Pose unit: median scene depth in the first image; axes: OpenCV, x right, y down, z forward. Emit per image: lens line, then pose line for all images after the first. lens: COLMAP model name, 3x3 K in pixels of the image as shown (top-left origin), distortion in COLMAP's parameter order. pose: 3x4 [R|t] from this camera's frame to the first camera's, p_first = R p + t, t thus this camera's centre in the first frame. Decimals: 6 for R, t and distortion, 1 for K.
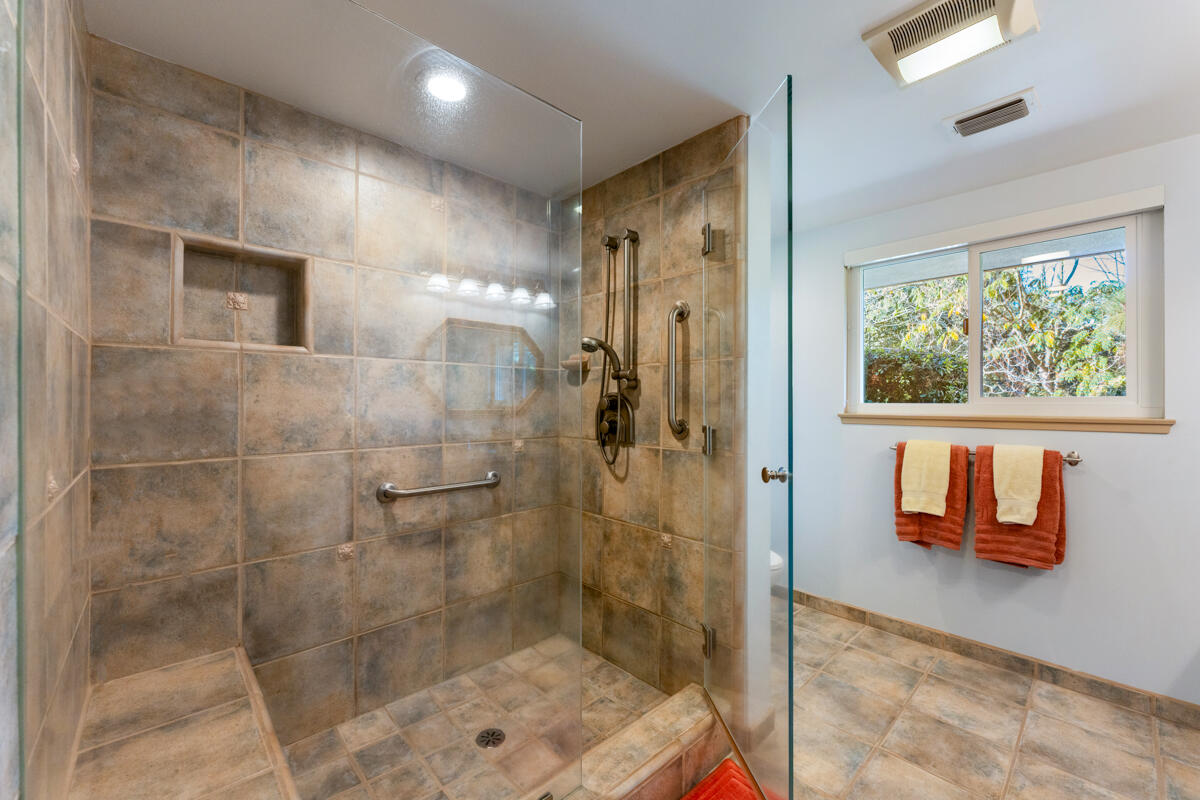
lens RADIAL K [[483.5, 0, 600.0], [0, 483.5, 400.0], [0, 0, 1]] dist [0.002153, 0.000290]
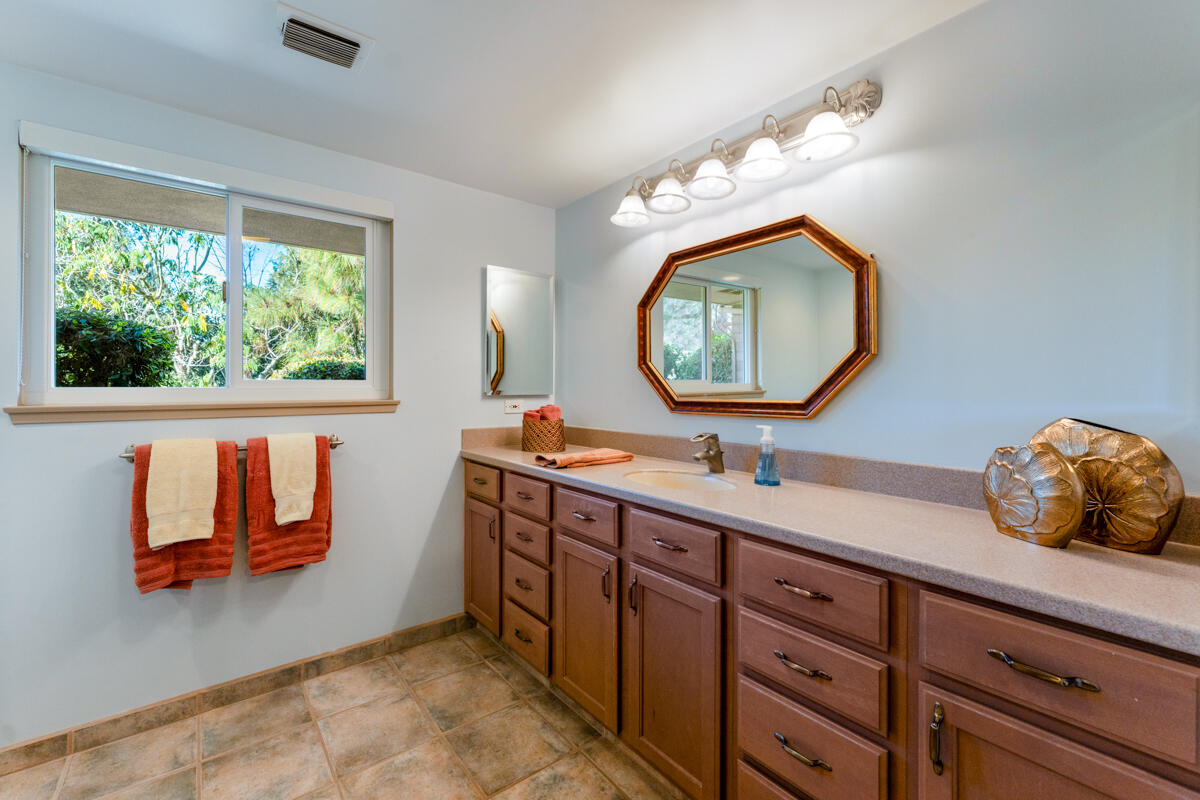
lens RADIAL K [[493.1, 0, 562.7], [0, 493.1, 385.5], [0, 0, 1]] dist [0.000316, 0.000282]
pose [[0.113814, -0.001131, 0.993501, 0.010562], [-0.003760, 0.999992, 0.001569, 0.000685], [-0.993495, -0.003914, 0.113808, 0.380206]]
